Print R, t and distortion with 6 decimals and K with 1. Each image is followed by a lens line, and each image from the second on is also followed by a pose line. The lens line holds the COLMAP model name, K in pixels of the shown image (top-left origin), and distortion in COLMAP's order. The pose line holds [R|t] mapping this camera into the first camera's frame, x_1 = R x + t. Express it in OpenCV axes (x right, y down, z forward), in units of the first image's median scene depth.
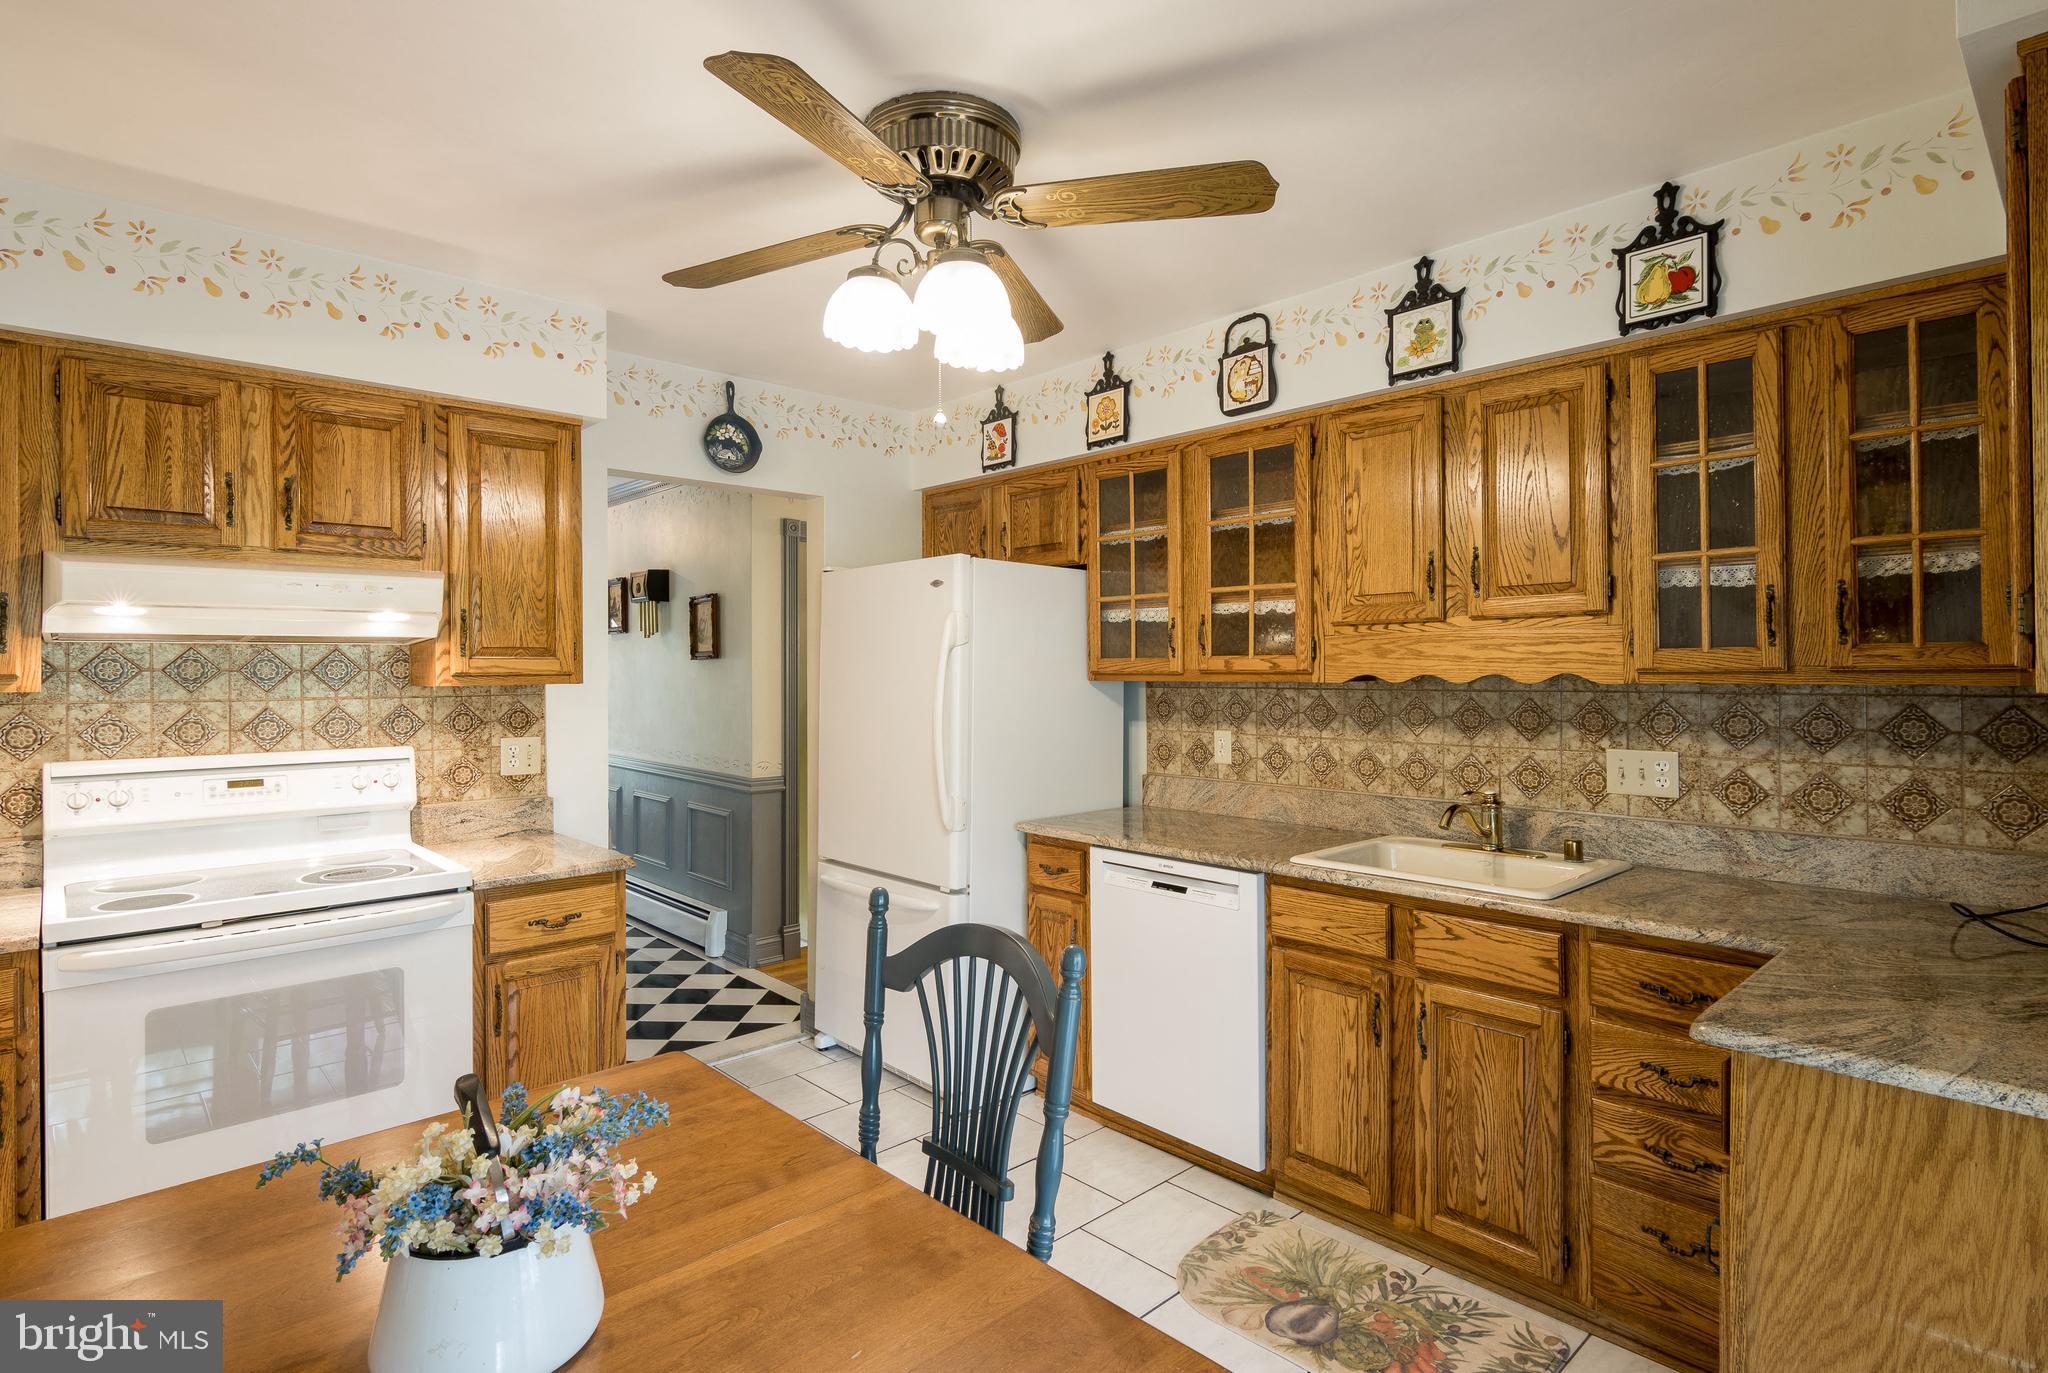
lens RADIAL K [[1022.3, 0, 1011.1], [0, 1022.3, 664.8], [0, 0, 1]] dist [0.002649, -0.000900]
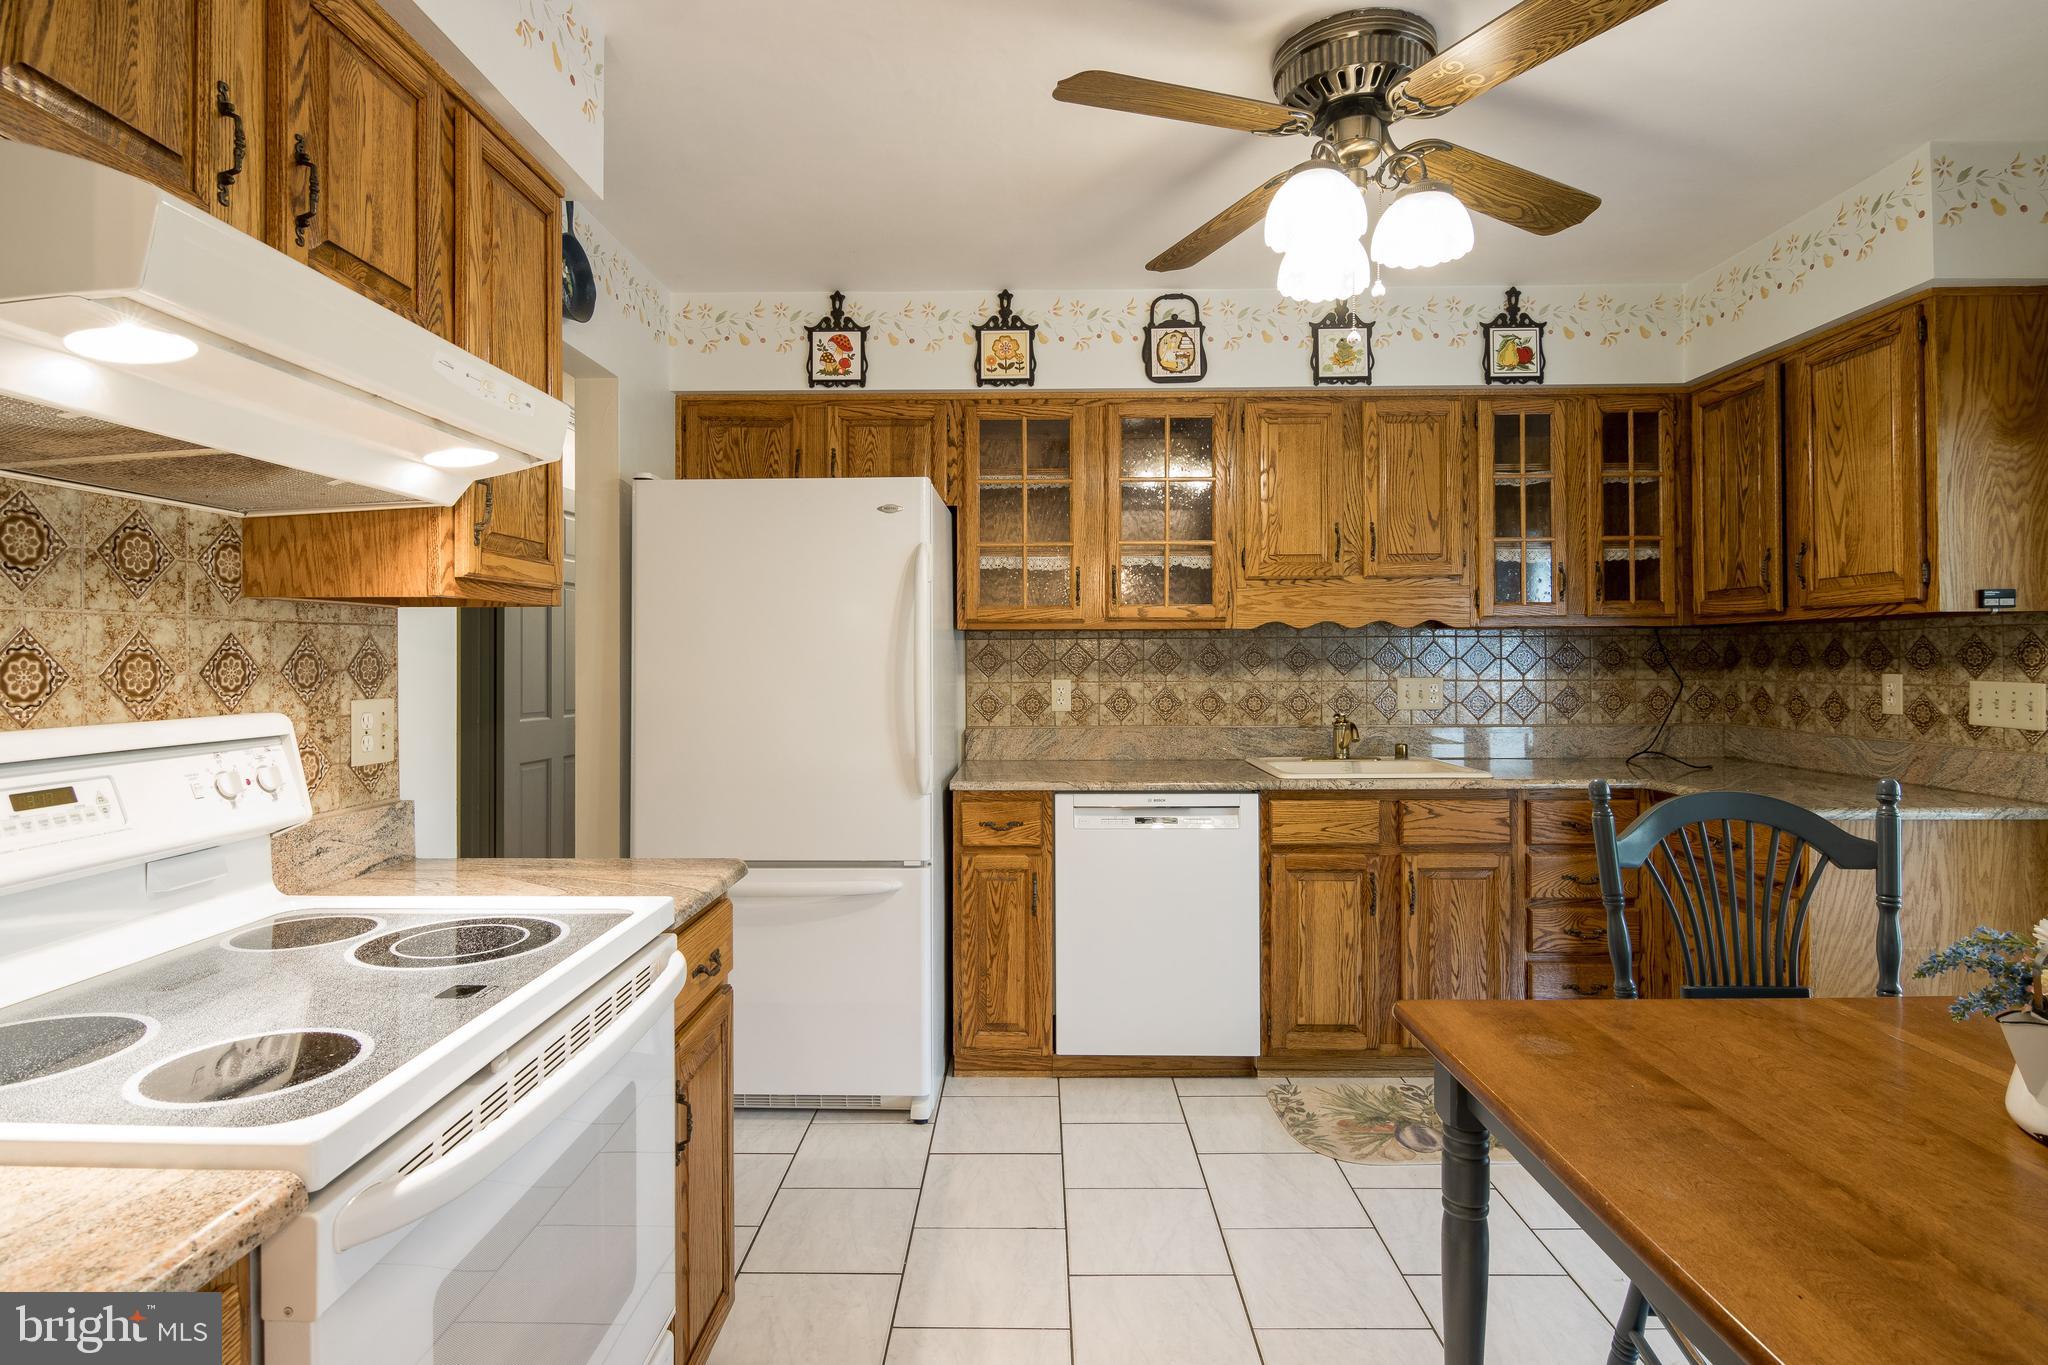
lens RADIAL K [[1030.8, 0, 1013.3], [0, 1030.8, 651.5], [0, 0, 1]] dist [0.002770, -0.001152]
pose [[0.693468, 0.006145, 0.720461, -0.760083], [-0.003320, 0.999980, -0.005333, 0.053967], [-0.720479, 0.001306, 0.693475, 0.397428]]
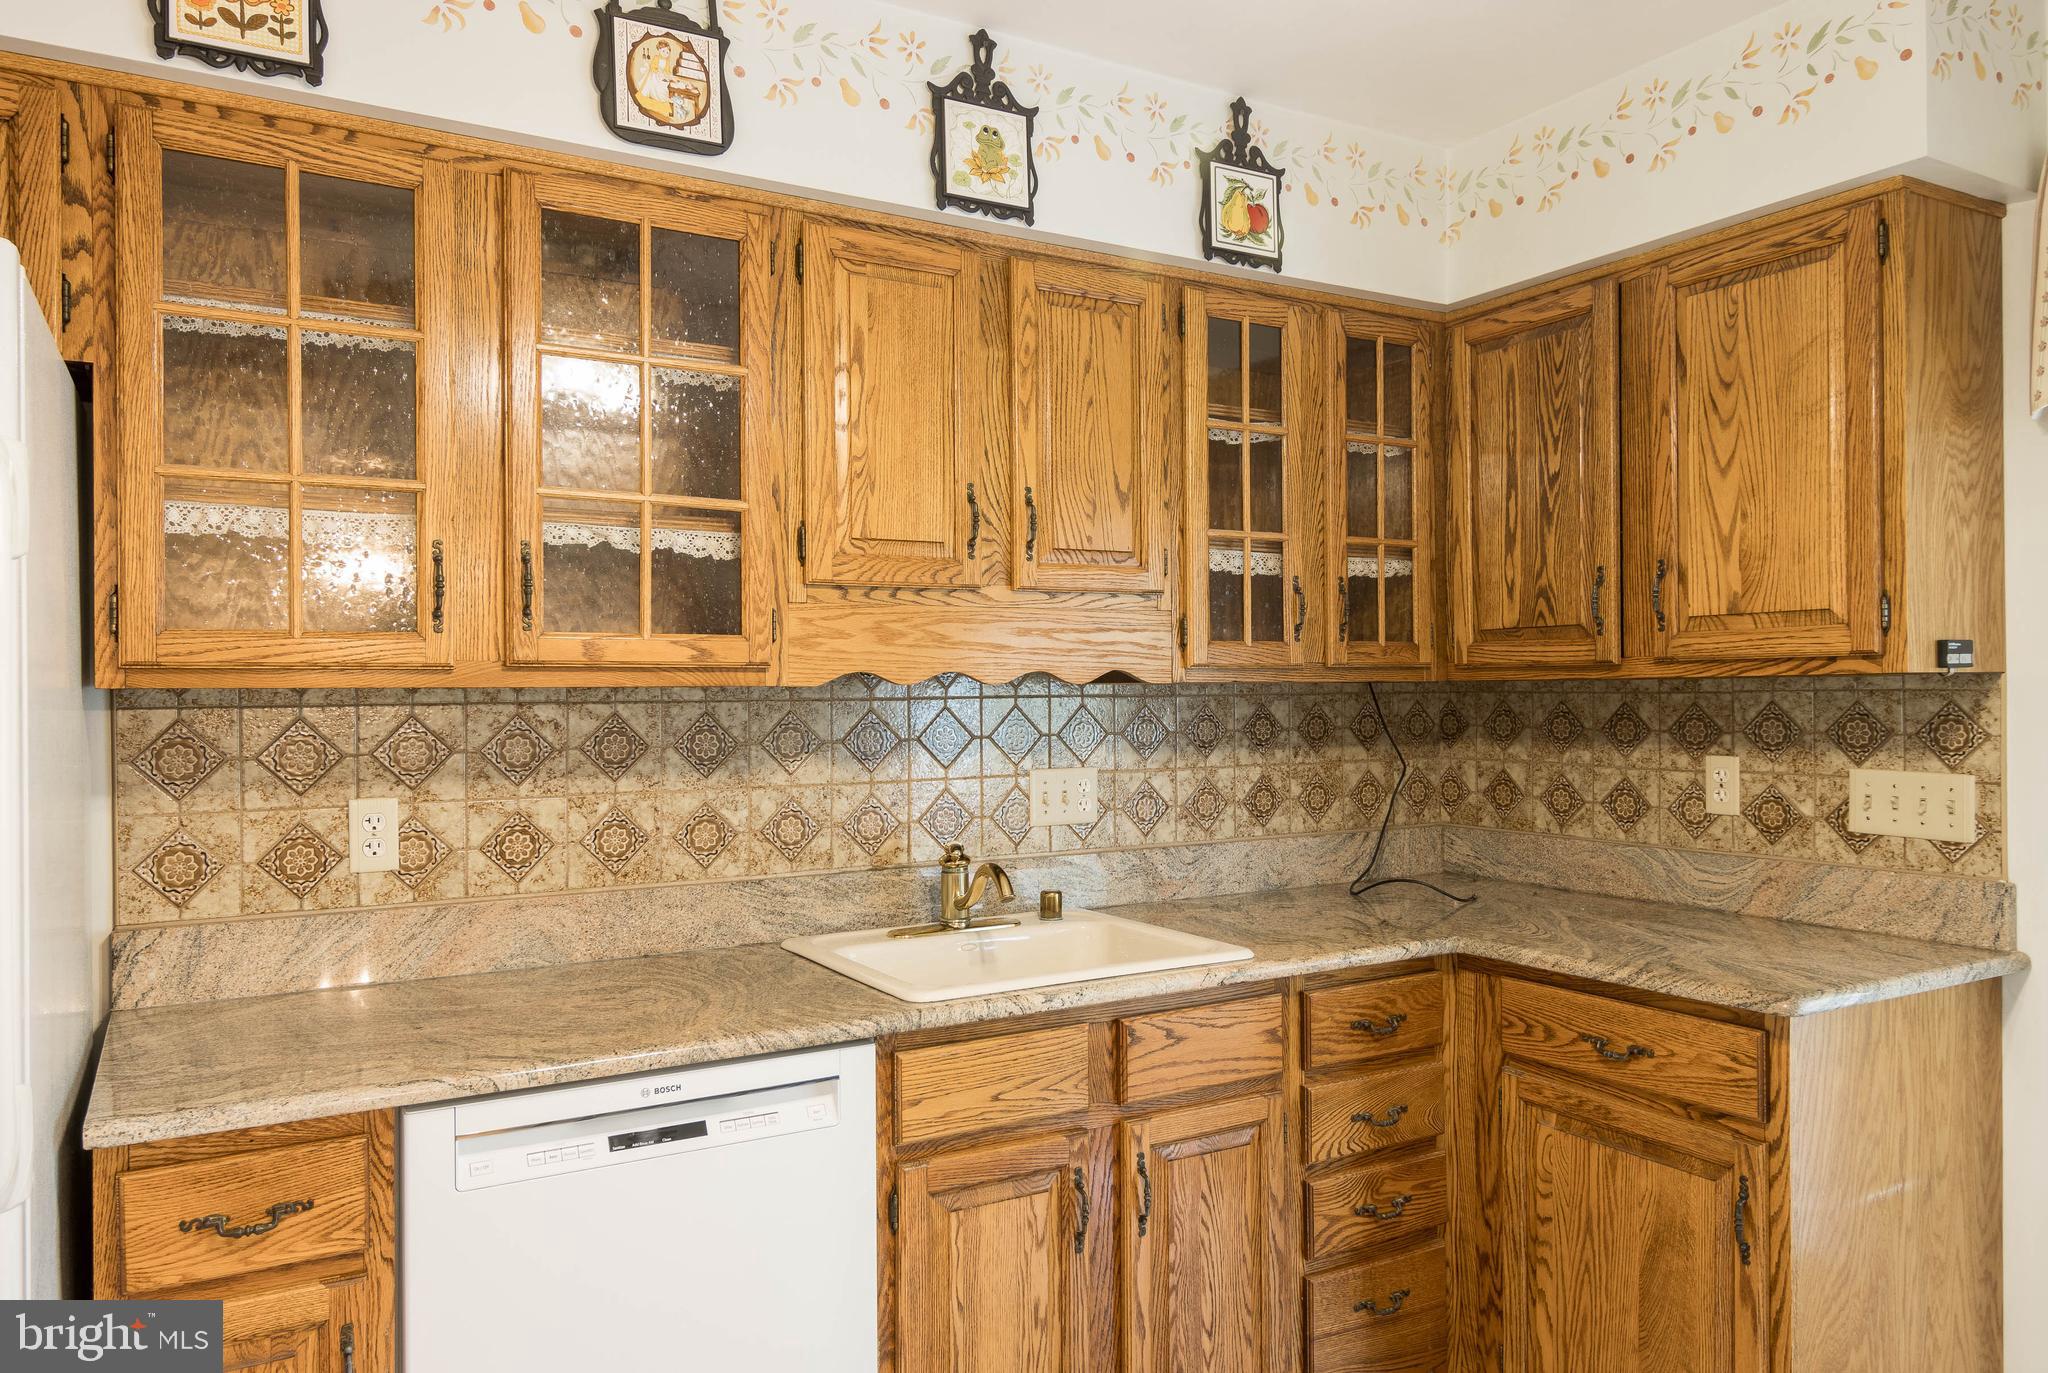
lens RADIAL K [[1411.2, 0, 1021.4], [0, 1411.2, 689.5], [0, 0, 1]] dist [0.032581, -0.028476]
pose [[0.211554, 0.003381, 0.977360, -0.456632], [0.001609, 0.999991, -0.003807, 0.024079], [-0.977365, 0.002378, 0.211547, 0.758172]]
